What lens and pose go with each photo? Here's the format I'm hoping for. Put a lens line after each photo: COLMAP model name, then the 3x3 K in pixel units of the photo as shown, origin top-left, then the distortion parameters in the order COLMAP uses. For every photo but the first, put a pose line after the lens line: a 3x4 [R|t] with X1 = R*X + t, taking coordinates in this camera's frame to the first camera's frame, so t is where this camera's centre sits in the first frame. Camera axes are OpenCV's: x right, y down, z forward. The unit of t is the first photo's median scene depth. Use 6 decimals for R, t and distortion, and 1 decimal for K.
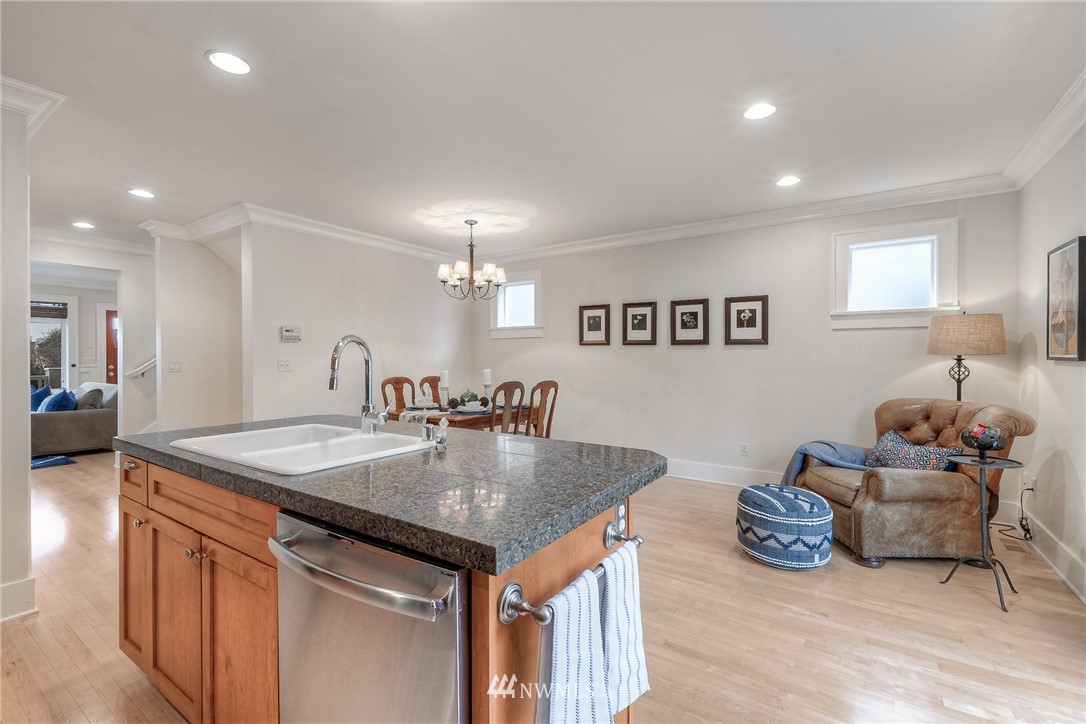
lens RADIAL K [[467.1, 0, 541.8], [0, 467.1, 358.5], [0, 0, 1]] dist [0.006537, -0.002594]
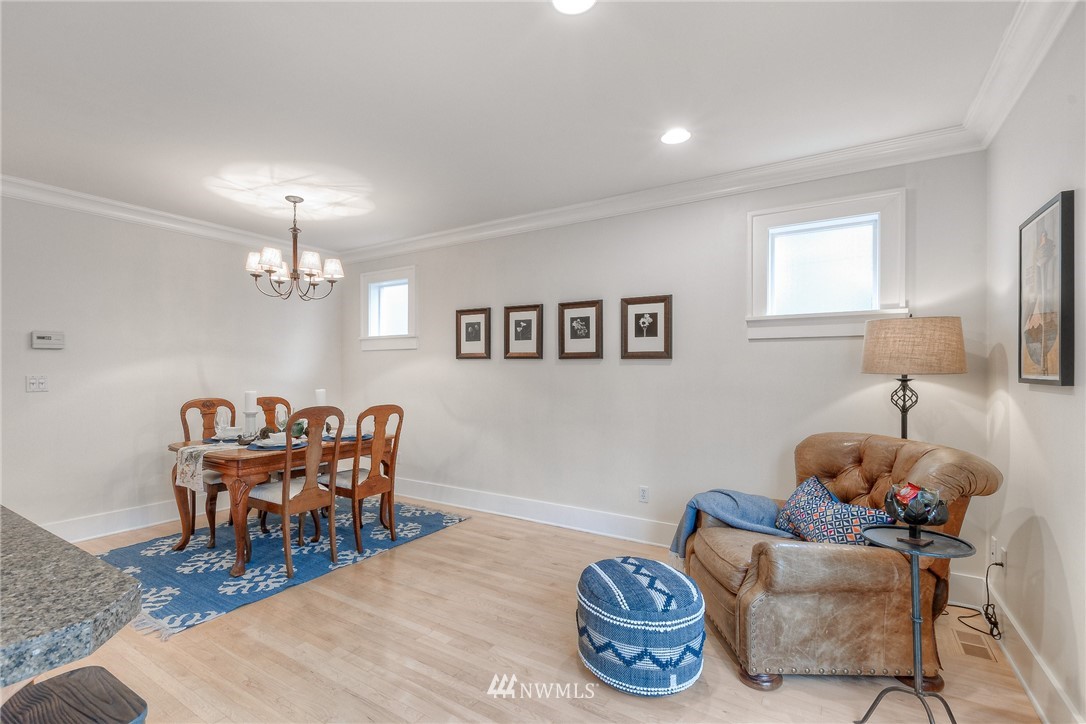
lens RADIAL K [[467.1, 0, 550.8], [0, 467.1, 369.9], [0, 0, 1]] dist [0.006537, -0.002594]
pose [[0.999946, 0.004352, 0.009482, 0.323757], [-0.004291, 0.999970, -0.006422, -0.006685], [-0.009510, 0.006381, 0.999934, 0.268866]]
